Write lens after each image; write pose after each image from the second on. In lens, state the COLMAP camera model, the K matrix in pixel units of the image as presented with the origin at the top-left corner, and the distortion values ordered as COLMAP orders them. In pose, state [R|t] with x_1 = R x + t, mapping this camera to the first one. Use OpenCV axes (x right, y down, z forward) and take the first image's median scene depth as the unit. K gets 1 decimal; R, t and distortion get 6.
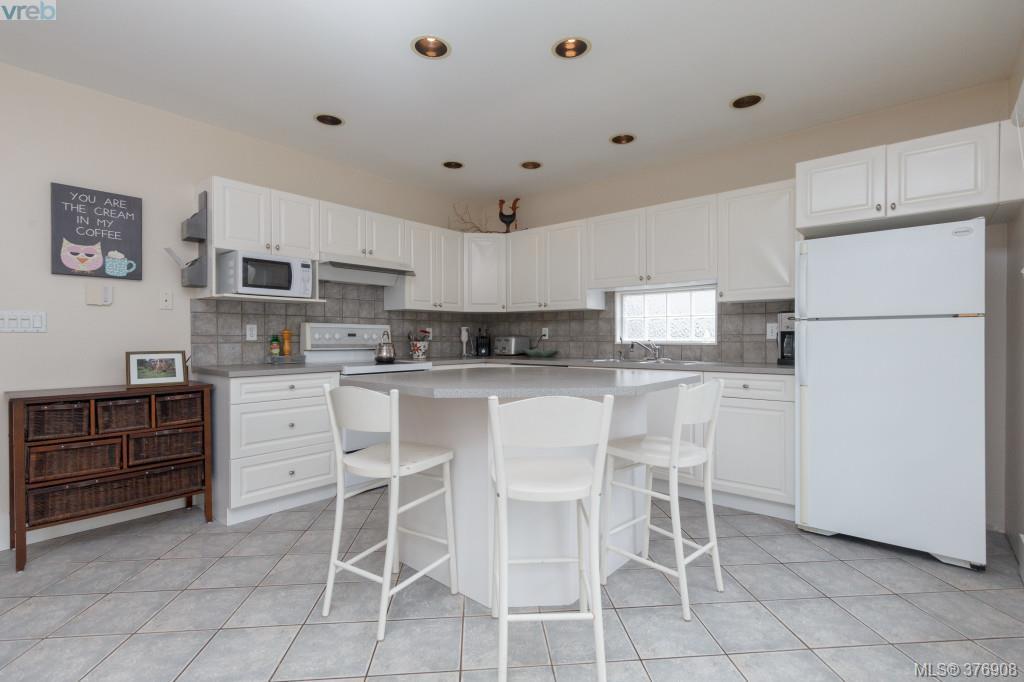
lens RADIAL K [[478.1, 0, 518.0], [0, 478.1, 340.7], [0, 0, 1]] dist [0.005343, 0.002326]
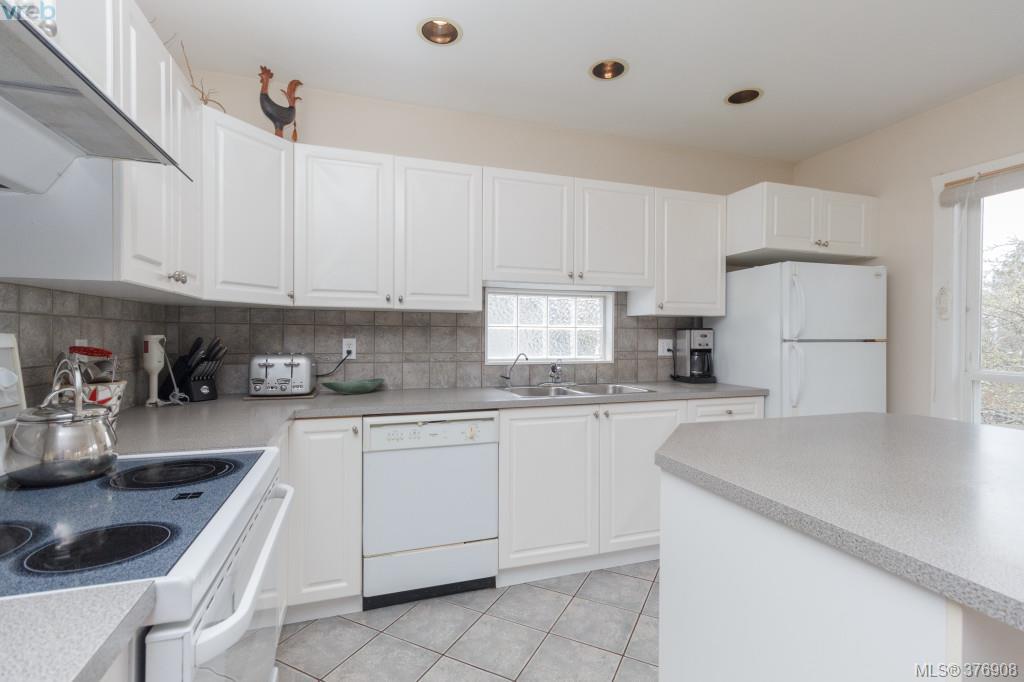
lens RADIAL K [[478.1, 0, 516.8], [0, 478.1, 338.0], [0, 0, 1]] dist [0.005343, 0.002326]
pose [[0.520123, 0.001515, 0.854090, -0.352016], [-0.000958, 0.999999, -0.001191, -0.030411], [-0.854091, -0.000199, 0.520124, 0.613850]]
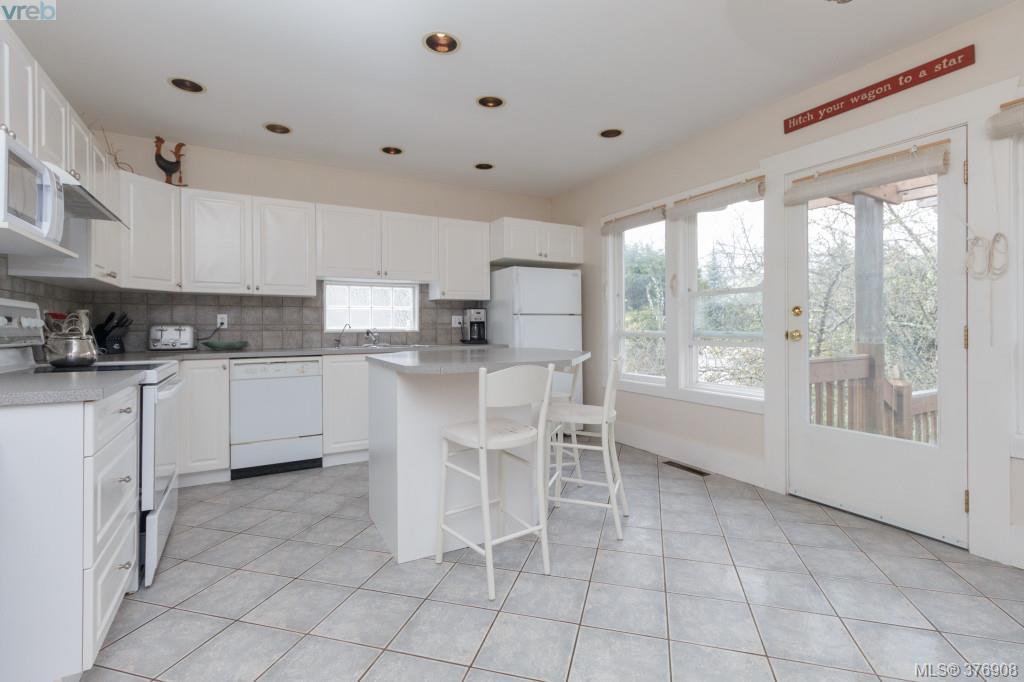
lens RADIAL K [[478.1, 0, 518.7], [0, 478.1, 325.3], [0, 0, 1]] dist [0.005343, 0.002326]
pose [[0.343892, 0.003082, 0.939004, -0.603085], [0.011764, 0.999902, -0.007590, 0.004419], [-0.938936, 0.013656, 0.343822, 0.271681]]
